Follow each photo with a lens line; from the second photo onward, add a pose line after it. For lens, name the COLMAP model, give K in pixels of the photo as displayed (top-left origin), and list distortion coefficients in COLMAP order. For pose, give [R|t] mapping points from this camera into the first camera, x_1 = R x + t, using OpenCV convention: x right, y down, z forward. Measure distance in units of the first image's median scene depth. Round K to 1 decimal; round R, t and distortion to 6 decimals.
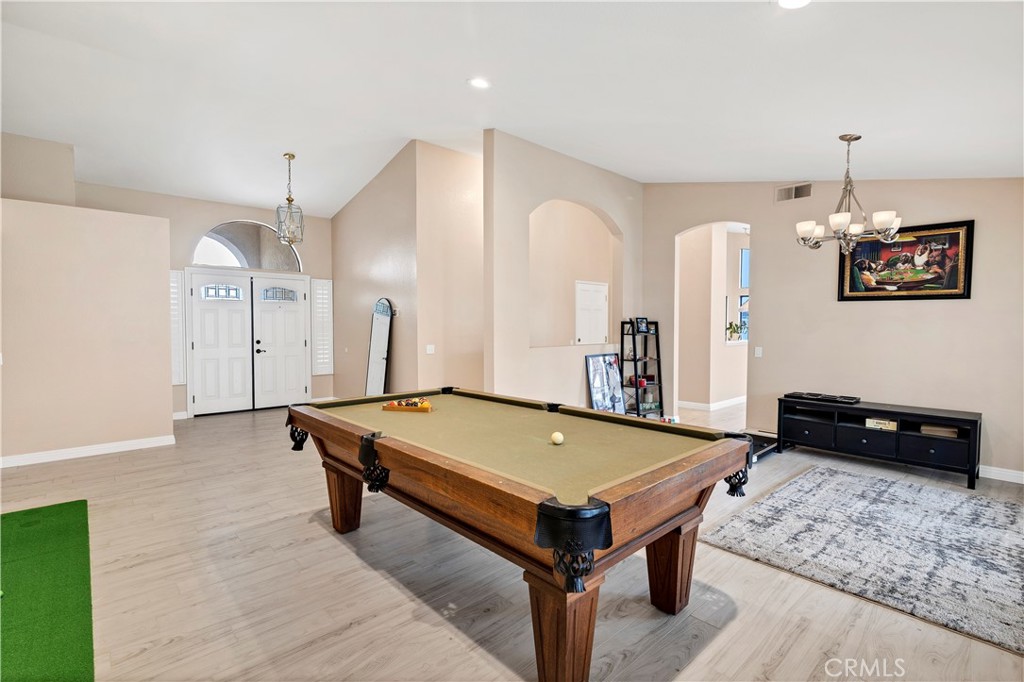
lens RADIAL K [[477.4, 0, 514.0], [0, 477.4, 343.2], [0, 0, 1]] dist [-0.000059, -0.000840]
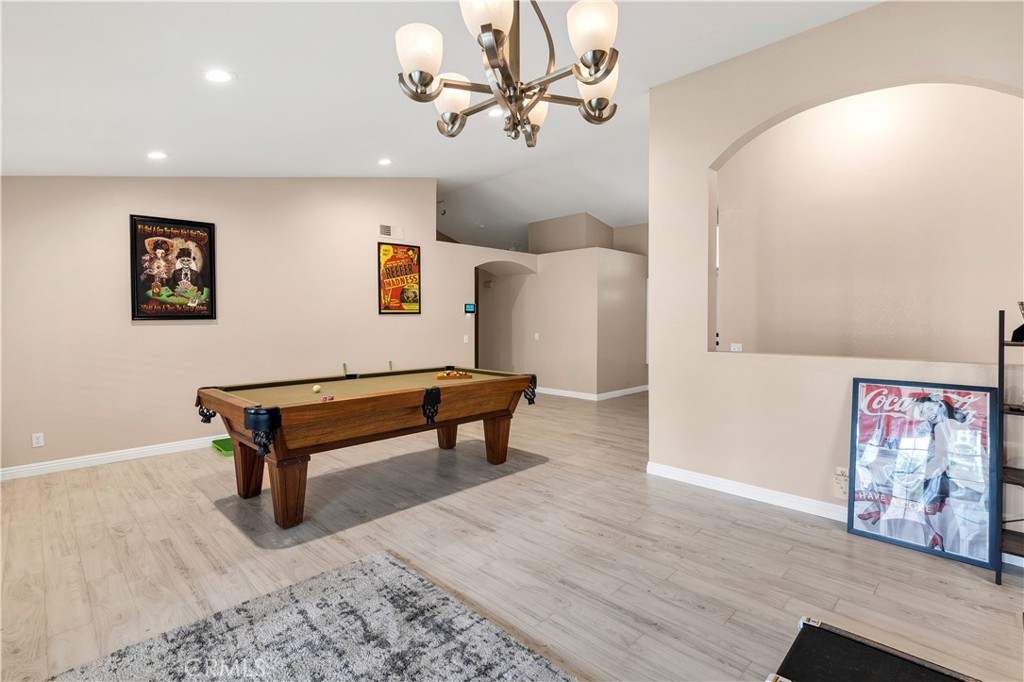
lens RADIAL K [[477.4, 0, 508.7], [0, 477.4, 321.0], [0, 0, 1]] dist [-0.000059, -0.000840]
pose [[0.043855, 0.004200, -0.999029, 0.898829], [-0.038646, 0.999250, 0.002505, -0.031600], [0.998290, 0.038498, 0.043984, 0.808572]]
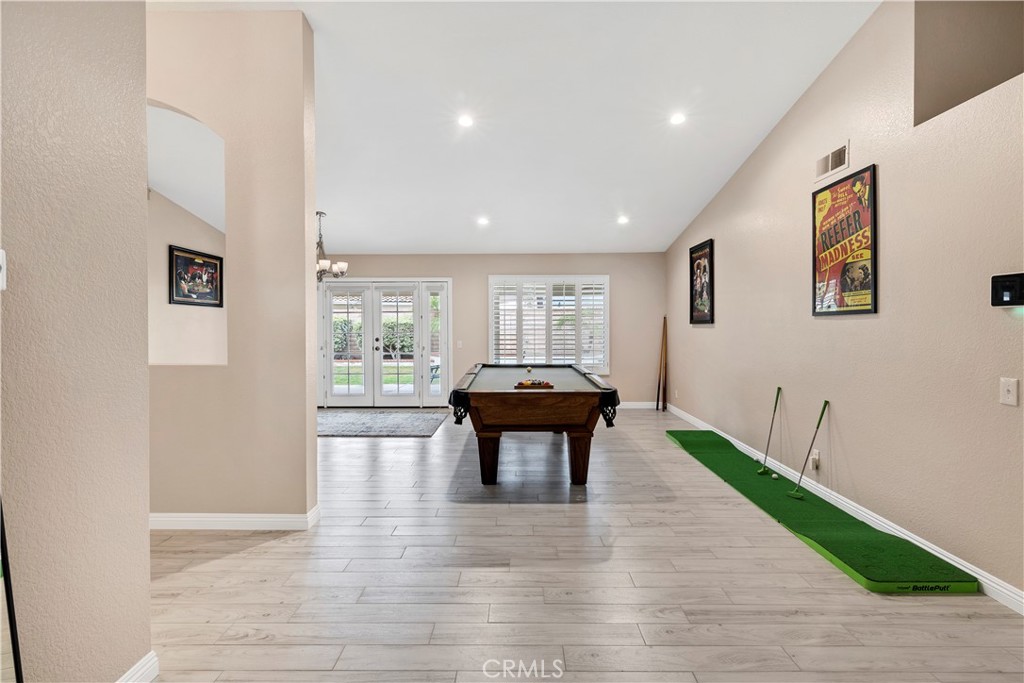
lens RADIAL K [[477.4, 0, 512.5], [0, 477.4, 333.0], [0, 0, 1]] dist [-0.000059, -0.000840]
pose [[-0.731390, -0.014947, 0.681796, -0.799401], [0.030127, 0.998076, 0.054198, -0.065206], [-0.681294, 0.060180, -0.729532, 1.486295]]
